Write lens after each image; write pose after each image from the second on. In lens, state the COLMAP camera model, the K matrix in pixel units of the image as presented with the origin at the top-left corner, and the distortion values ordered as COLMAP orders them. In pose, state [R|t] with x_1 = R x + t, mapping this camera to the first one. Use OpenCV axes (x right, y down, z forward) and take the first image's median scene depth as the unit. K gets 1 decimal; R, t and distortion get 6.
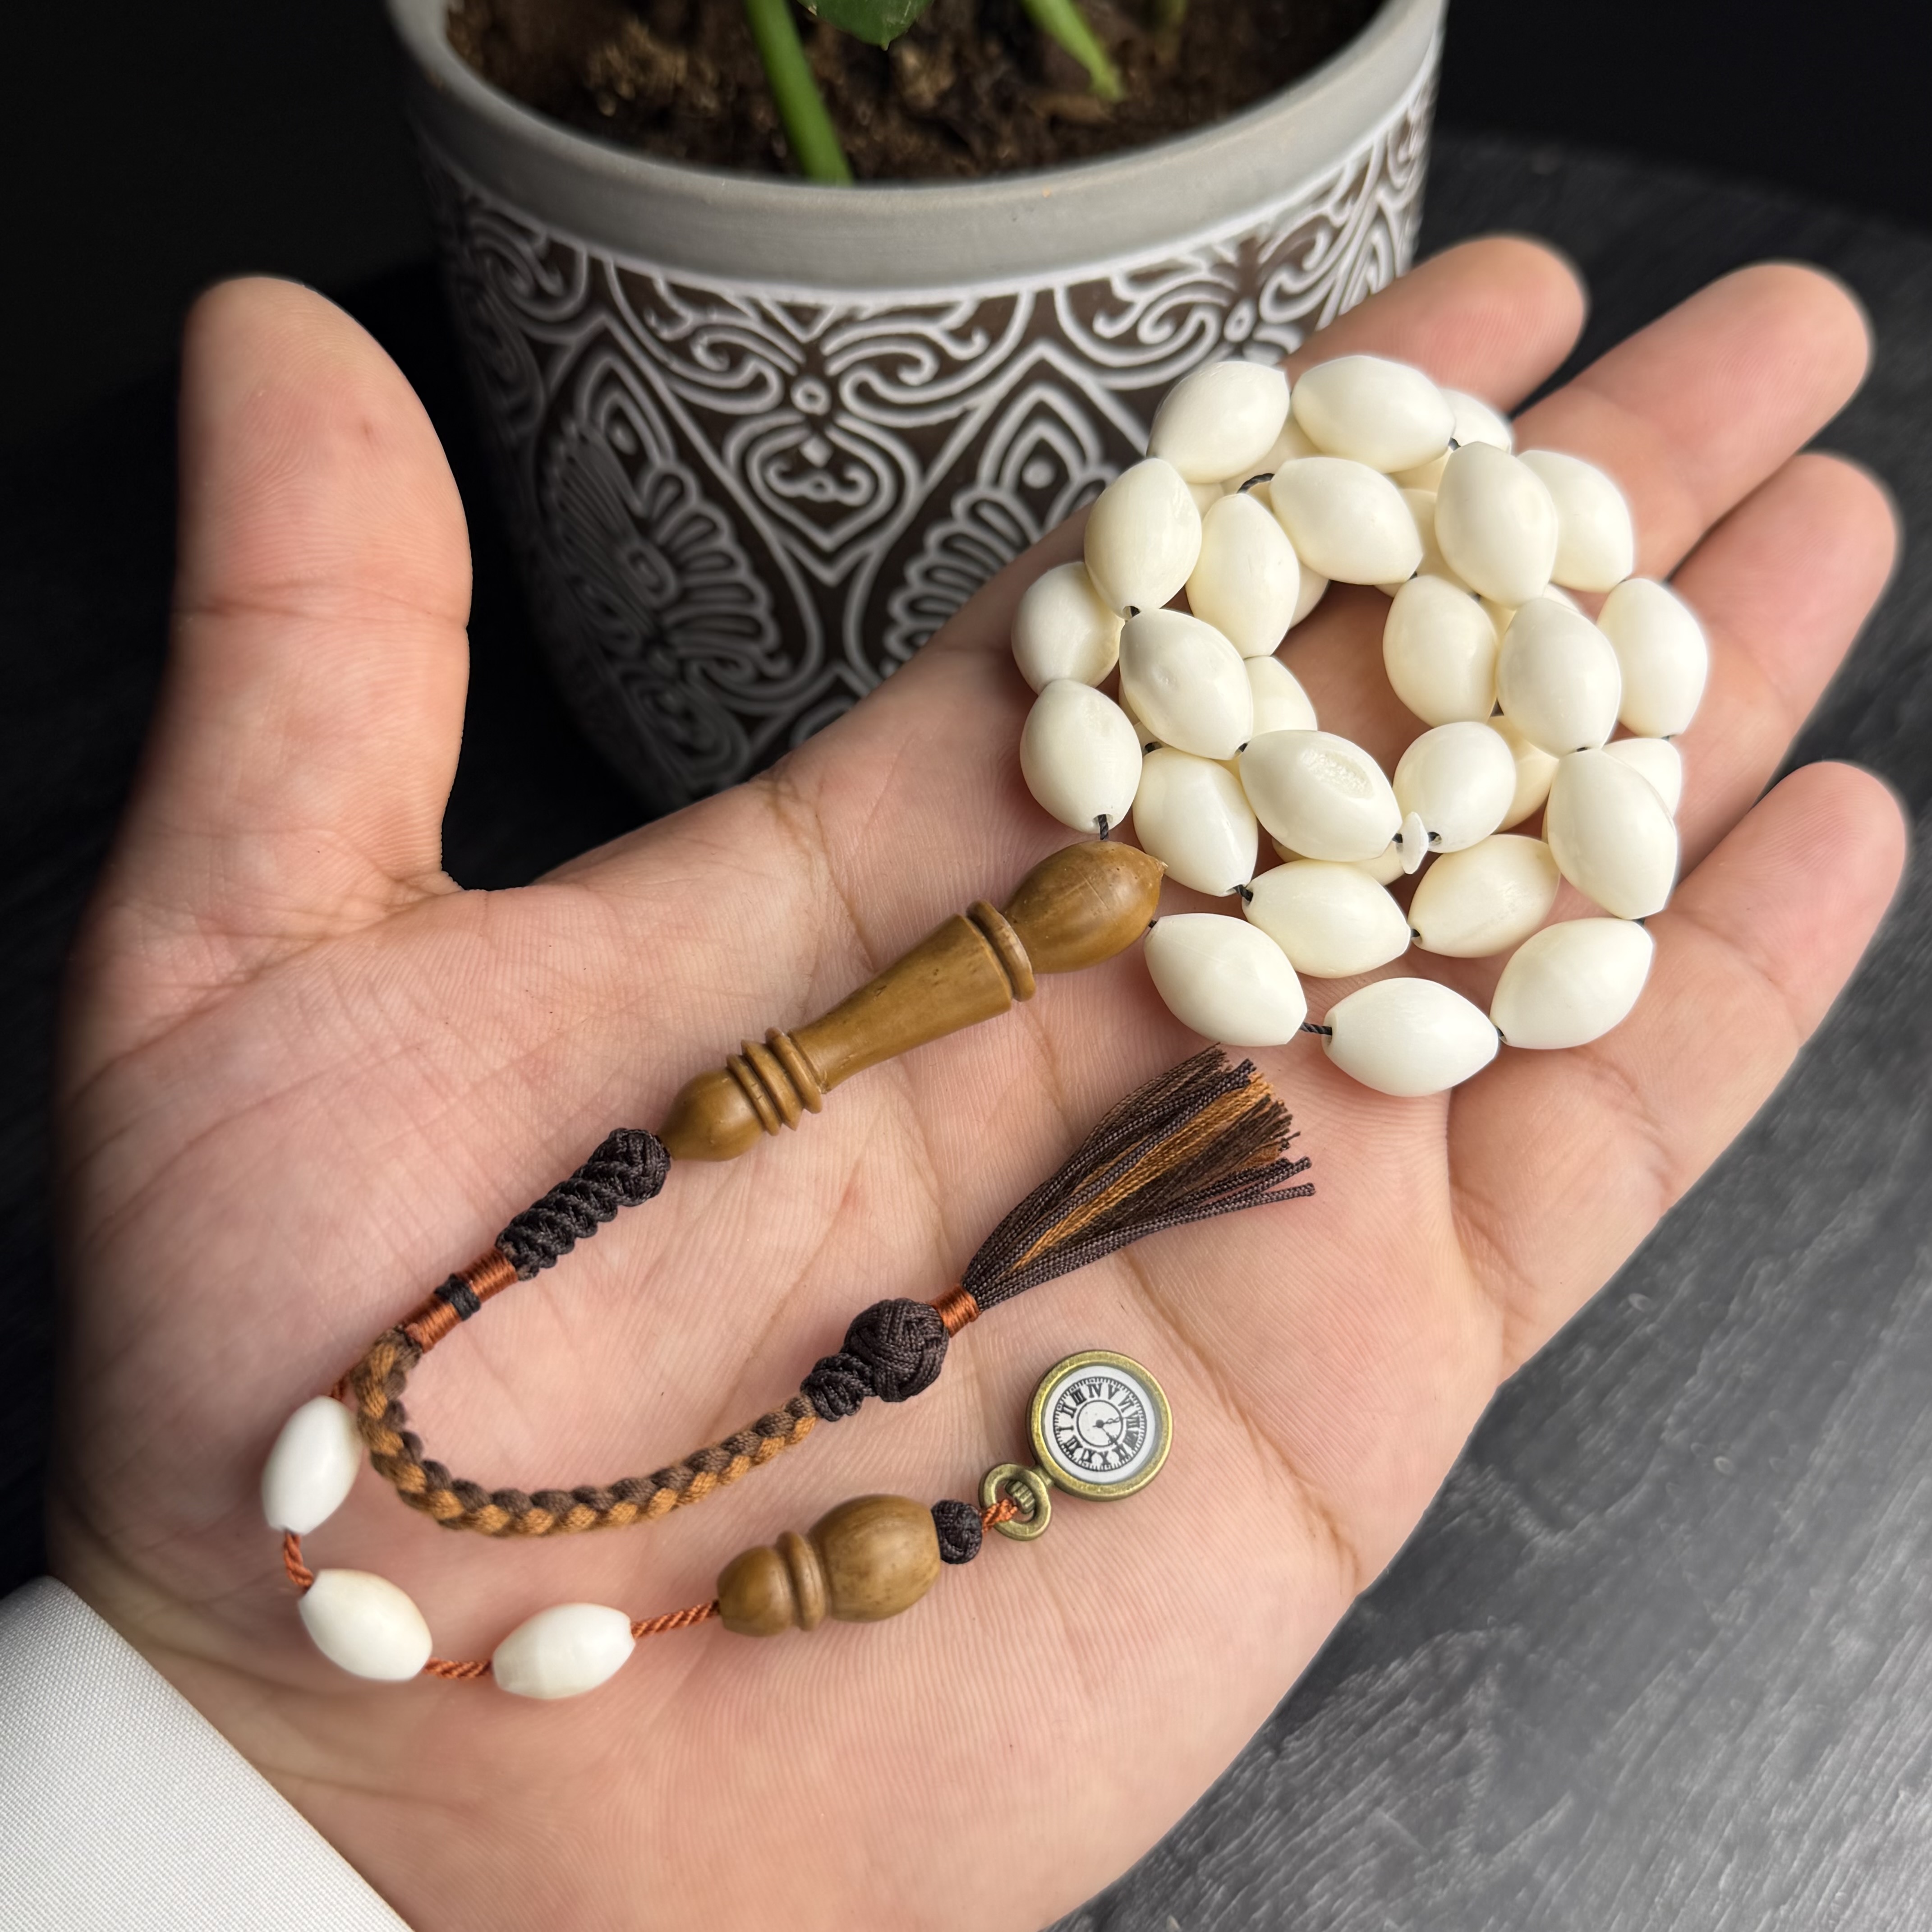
lens RADIAL K [[2312.6, 0, 998.3], [0, 2312.6, 971.6], [0, 0, 1]] dist [0.207121, -0.830349]
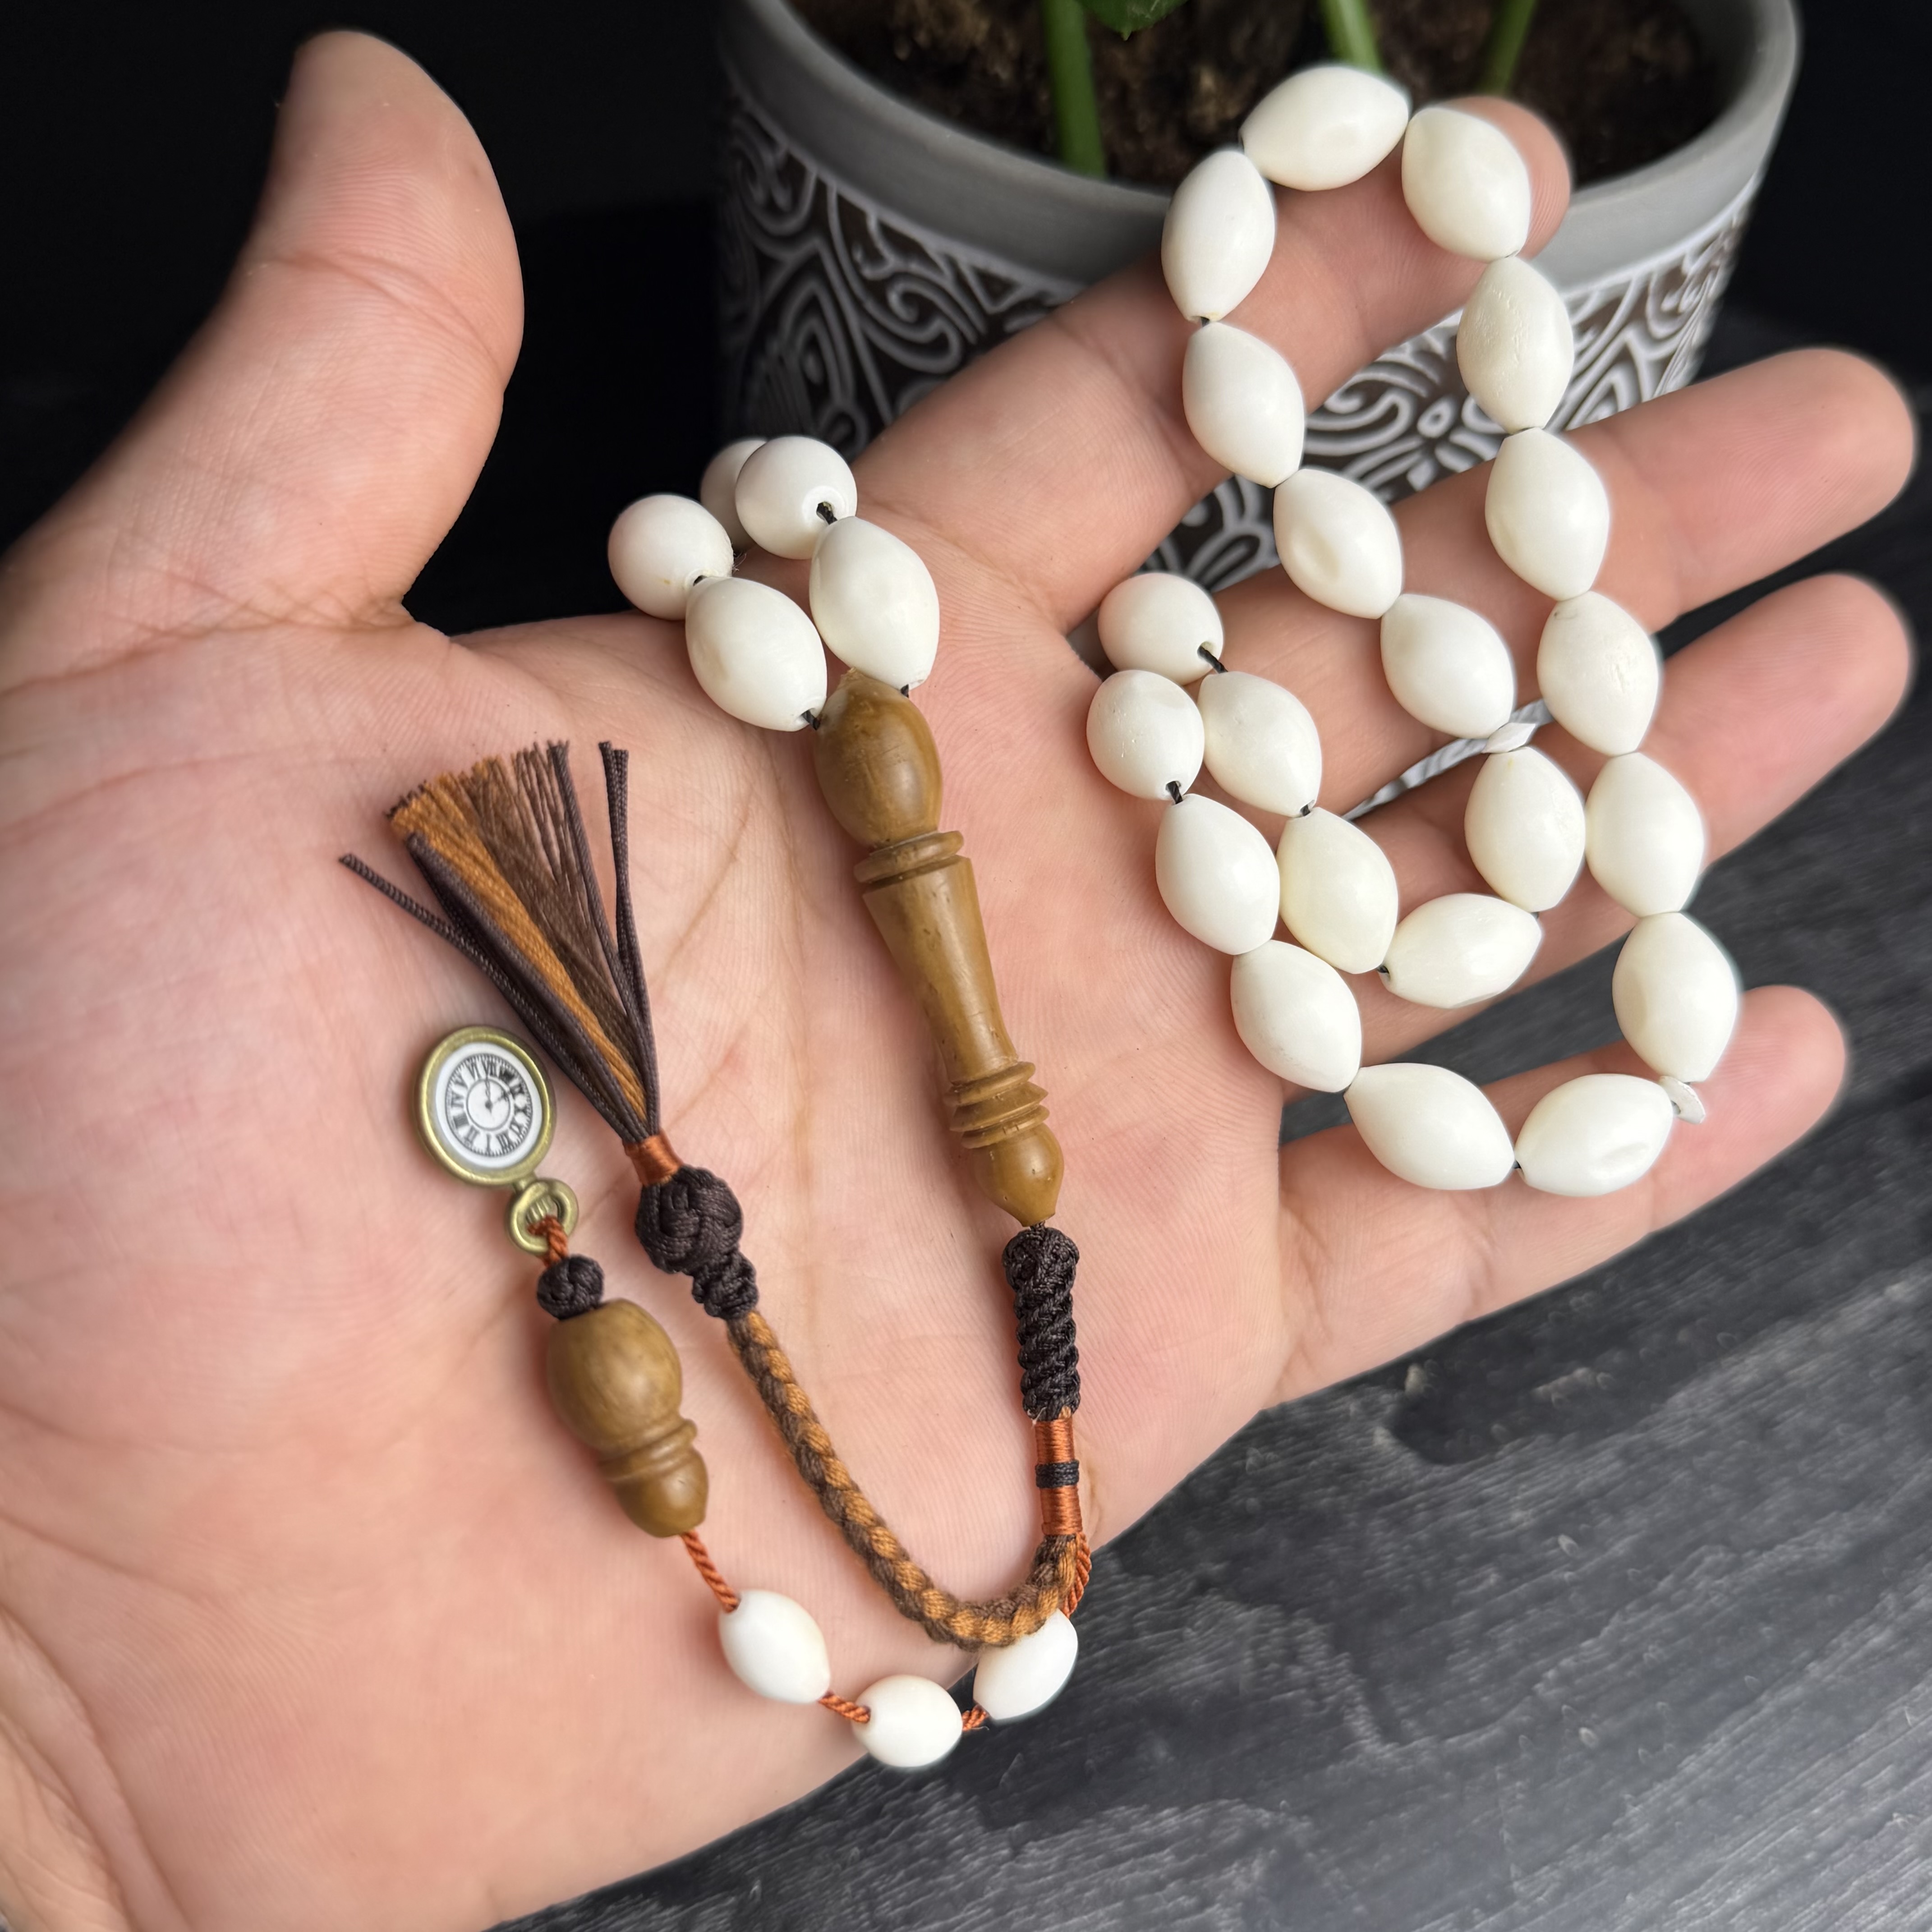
lens RADIAL K [[2319.4, 0, 957.1], [0, 2319.4, 963.5], [0, 0, 1]] dist [0.120170, -0.474898]
pose [[0.941077, 0.304103, -0.147975, 0.124665], [-0.309111, 0.950956, -0.011548, 0.007234], [0.137206, 0.056608, 0.988924, 0.035388]]
